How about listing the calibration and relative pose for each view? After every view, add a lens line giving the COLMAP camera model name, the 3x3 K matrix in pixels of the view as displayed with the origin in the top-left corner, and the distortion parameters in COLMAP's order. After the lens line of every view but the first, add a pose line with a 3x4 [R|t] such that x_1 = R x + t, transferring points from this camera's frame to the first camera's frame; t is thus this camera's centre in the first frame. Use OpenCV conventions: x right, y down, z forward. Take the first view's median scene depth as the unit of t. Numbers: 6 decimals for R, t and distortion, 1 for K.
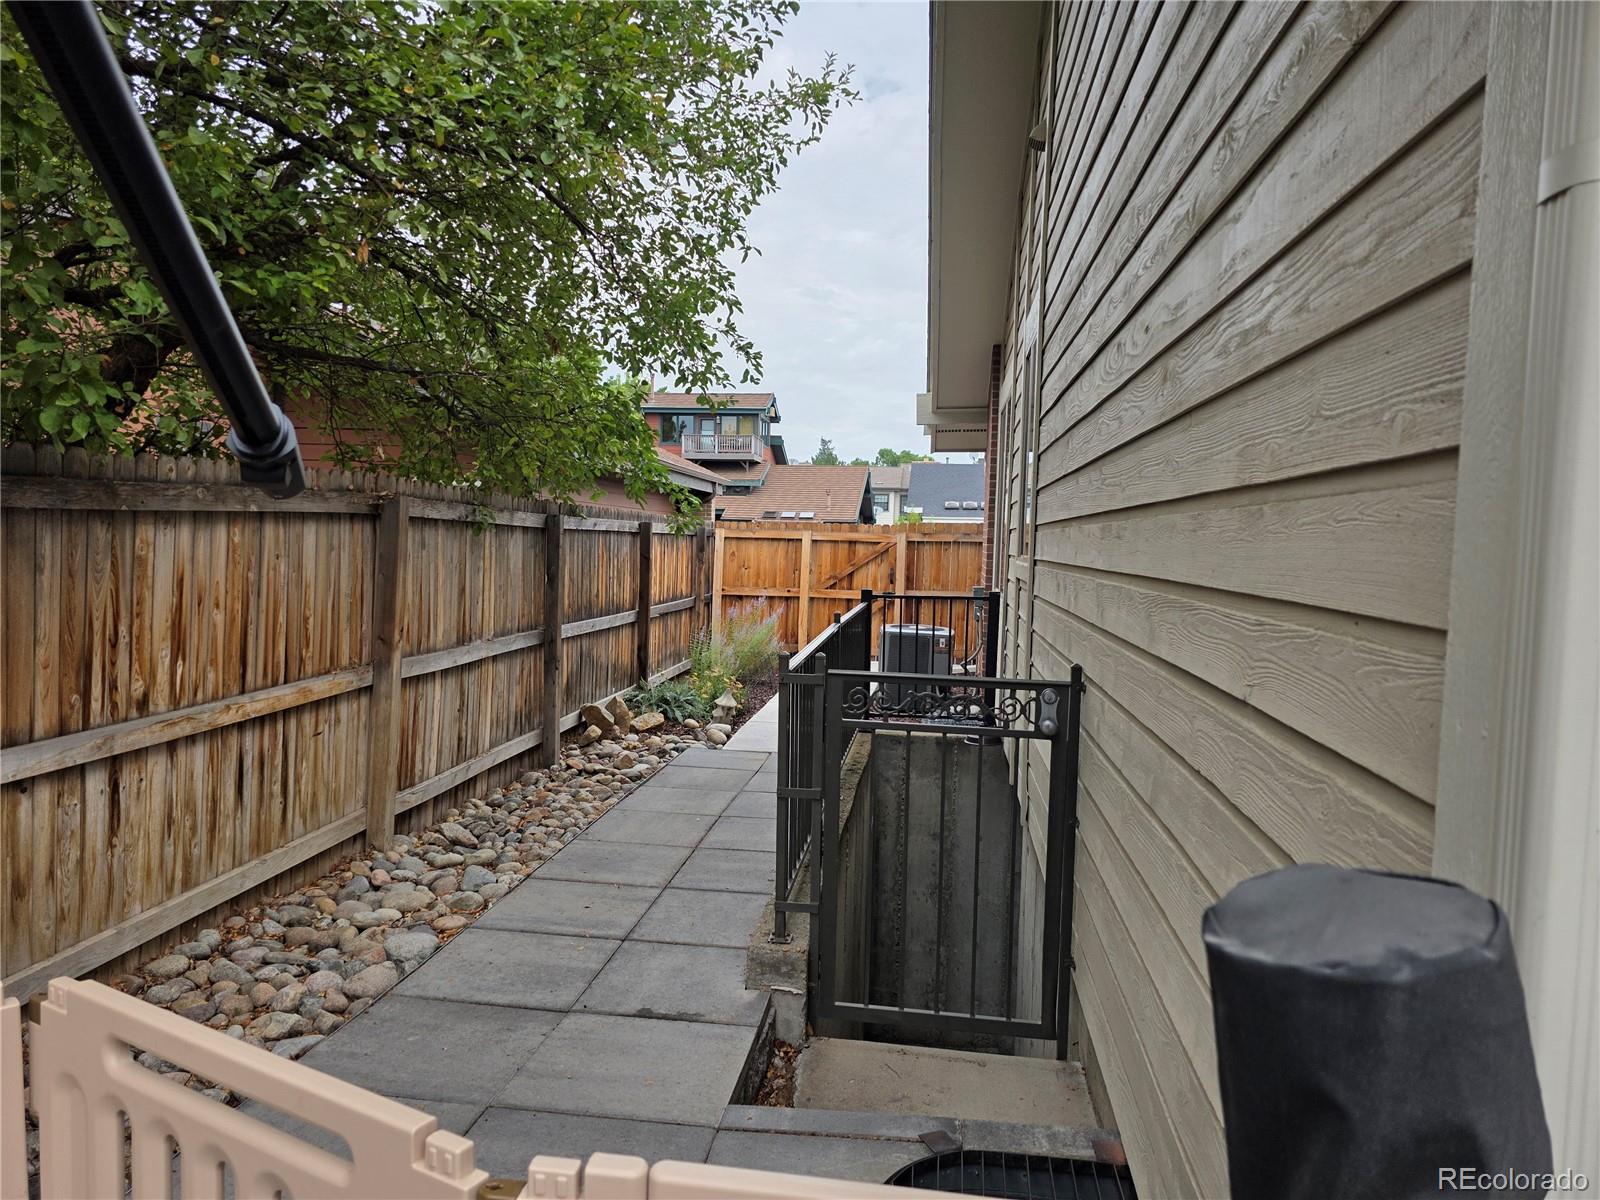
lens RADIAL K [[1076.4, 0, 783.4], [0, 1076.4, 610.8], [0, 0, 1]] dist [0.081575, -0.080537]
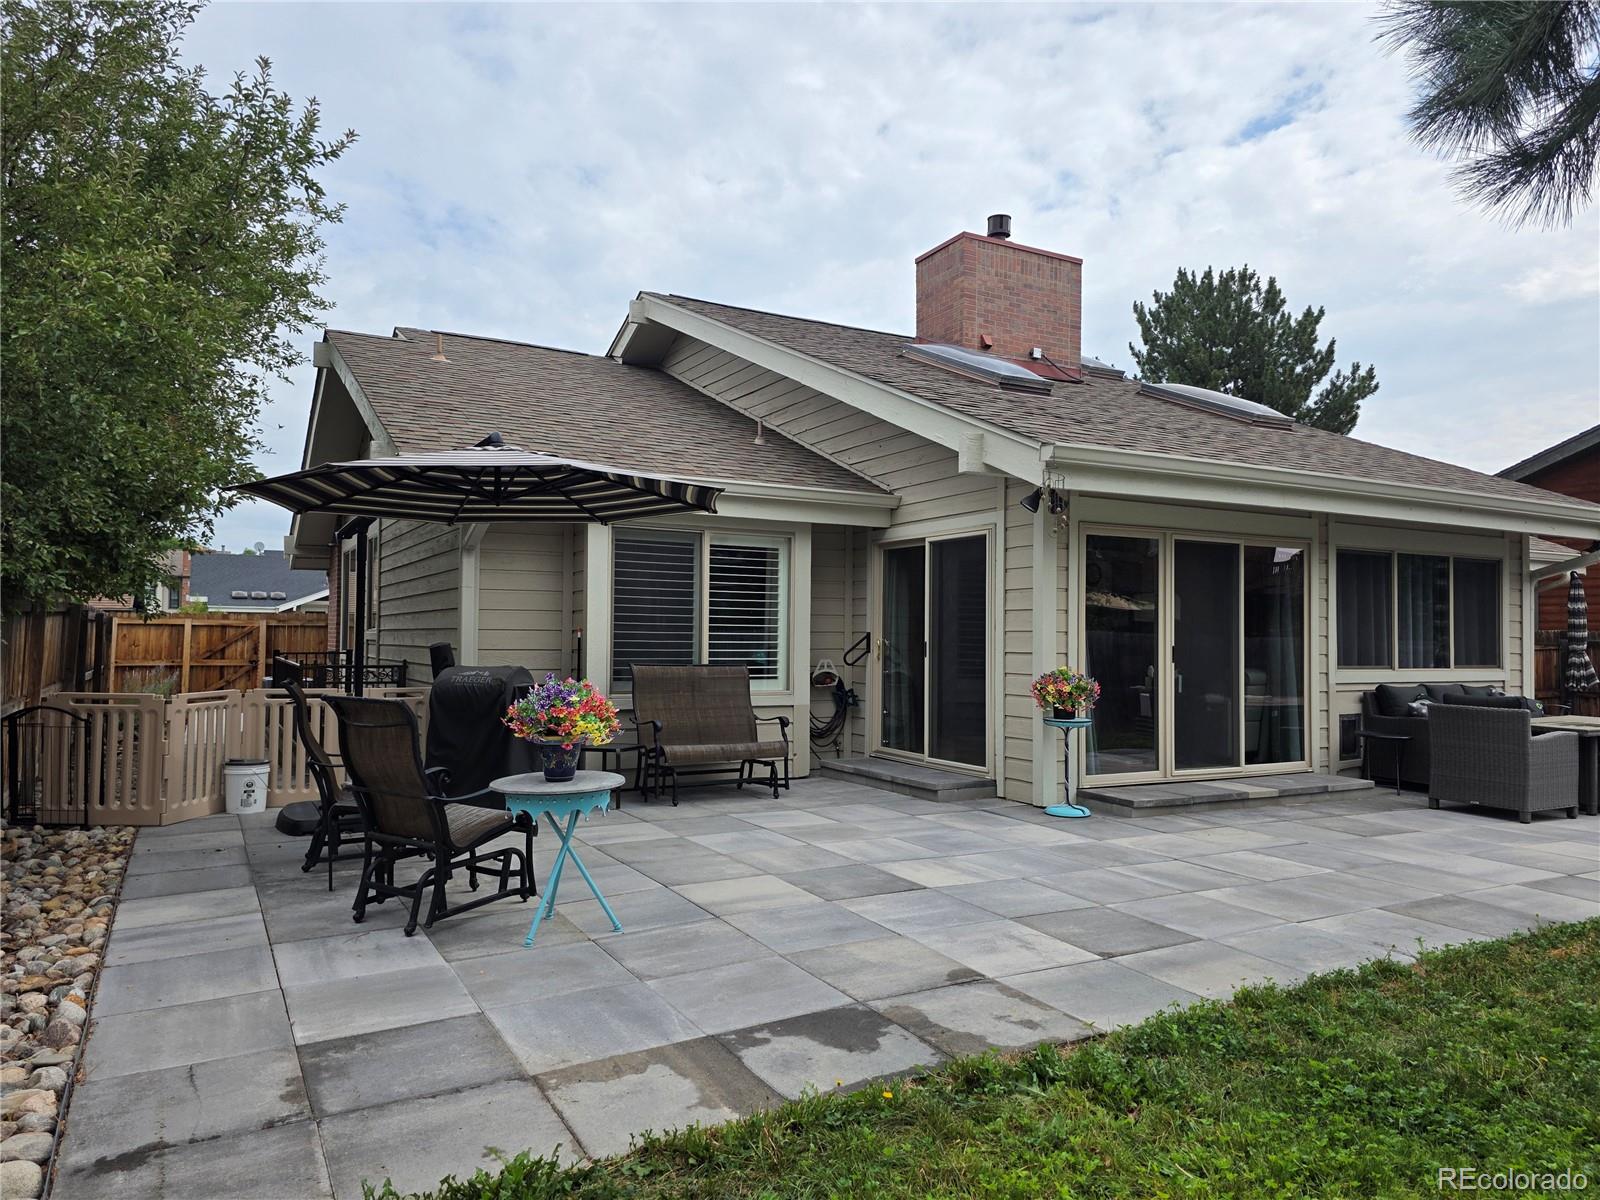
lens RADIAL K [[1076.4, 0, 783.4], [0, 1076.4, 610.8], [0, 0, 1]] dist [0.081575, -0.080537]
pose [[0.800503, -0.003063, 0.599321, -0.216447], [0.051072, 0.996698, -0.063123, 0.046827], [-0.597149, 0.081139, 0.798016, -0.632982]]
